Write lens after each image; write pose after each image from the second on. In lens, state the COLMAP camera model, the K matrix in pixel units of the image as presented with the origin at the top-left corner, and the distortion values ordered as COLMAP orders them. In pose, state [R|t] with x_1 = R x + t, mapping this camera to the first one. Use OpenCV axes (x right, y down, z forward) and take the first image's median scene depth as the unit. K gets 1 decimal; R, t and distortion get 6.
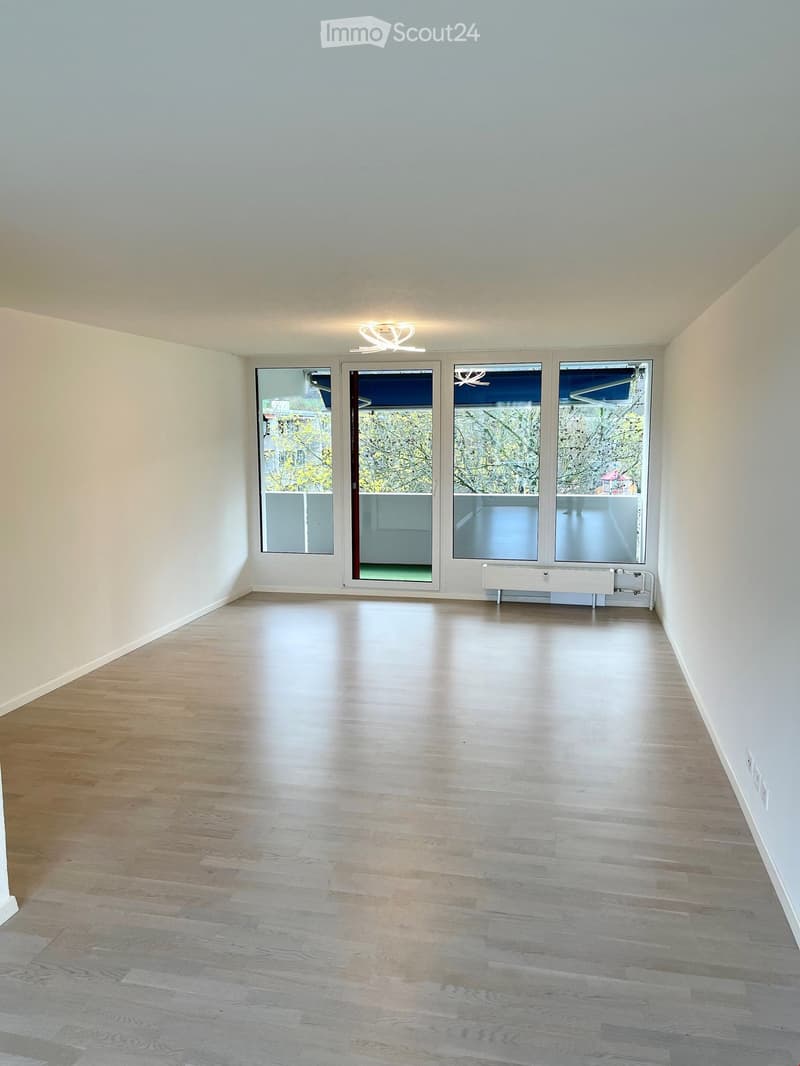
lens RADIAL K [[802.3, 0, 398.6], [0, 802.3, 538.0], [0, 0, 1]] dist [0.075353, -0.101718]
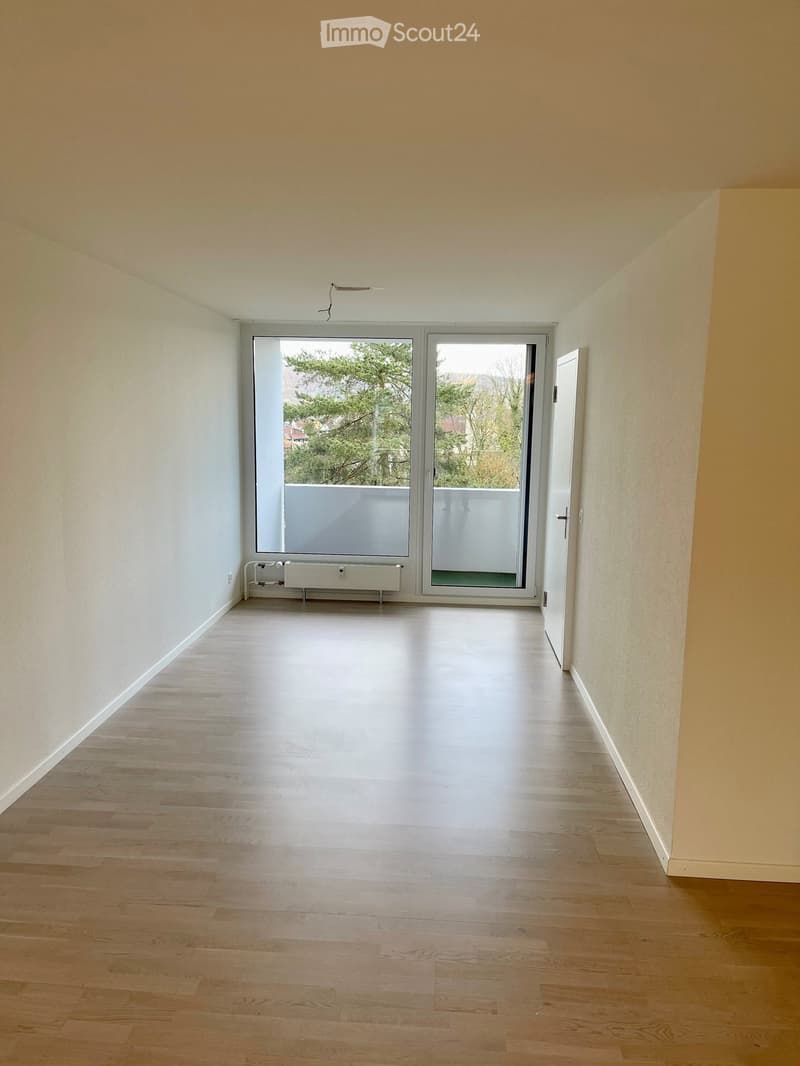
lens RADIAL K [[802.3, 0, 398.6], [0, 802.3, 538.0], [0, 0, 1]] dist [0.075353, -0.101718]
pose [[-0.987427, 0.010259, -0.157744, 0.033836], [-0.033428, 0.961774, 0.271797, -0.250353], [0.154502, 0.273653, -0.949338, 2.015940]]
